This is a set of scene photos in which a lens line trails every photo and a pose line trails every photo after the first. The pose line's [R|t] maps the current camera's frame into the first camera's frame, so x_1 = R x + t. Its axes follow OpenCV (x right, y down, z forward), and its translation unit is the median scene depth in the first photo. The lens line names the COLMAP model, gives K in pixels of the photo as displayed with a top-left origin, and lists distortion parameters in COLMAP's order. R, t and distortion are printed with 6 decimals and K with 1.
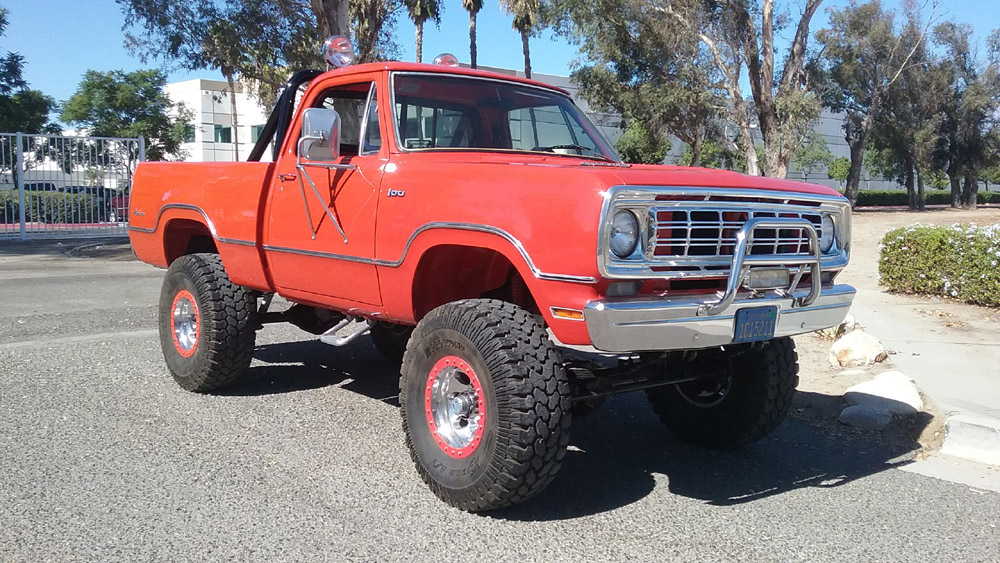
lens RADIAL K [[909.3, 0, 500.0], [0, 909.3, 281.5], [0, 0, 1]] dist [0.137649, -0.320495]
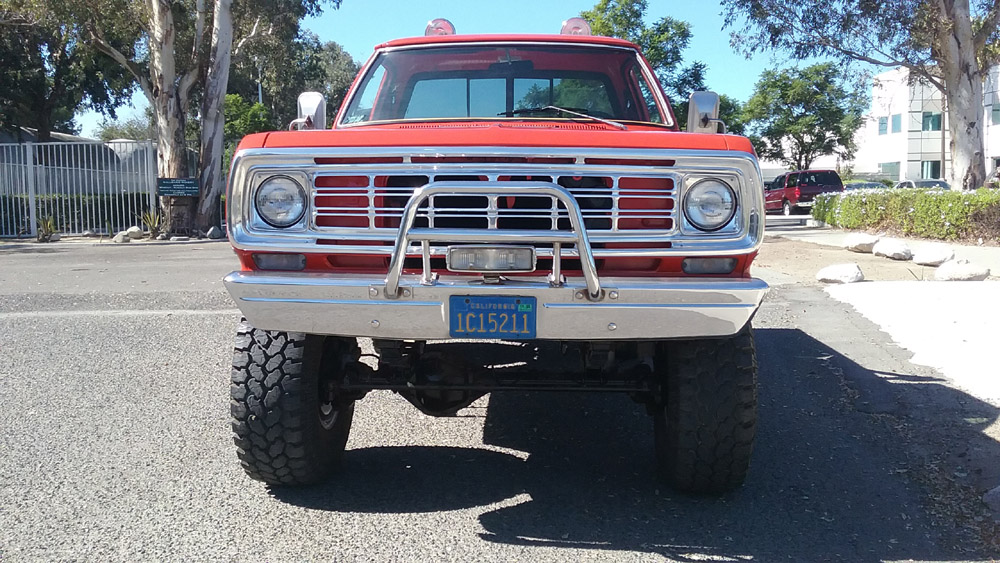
lens RADIAL K [[909.3, 0, 500.0], [0, 909.3, 281.5], [0, 0, 1]] dist [0.137649, -0.320495]
pose [[0.703184, 0.049120, -0.709309, 0.755621], [-0.046134, 0.998661, 0.023422, -0.003408], [0.709510, 0.016253, 0.704508, 0.412986]]
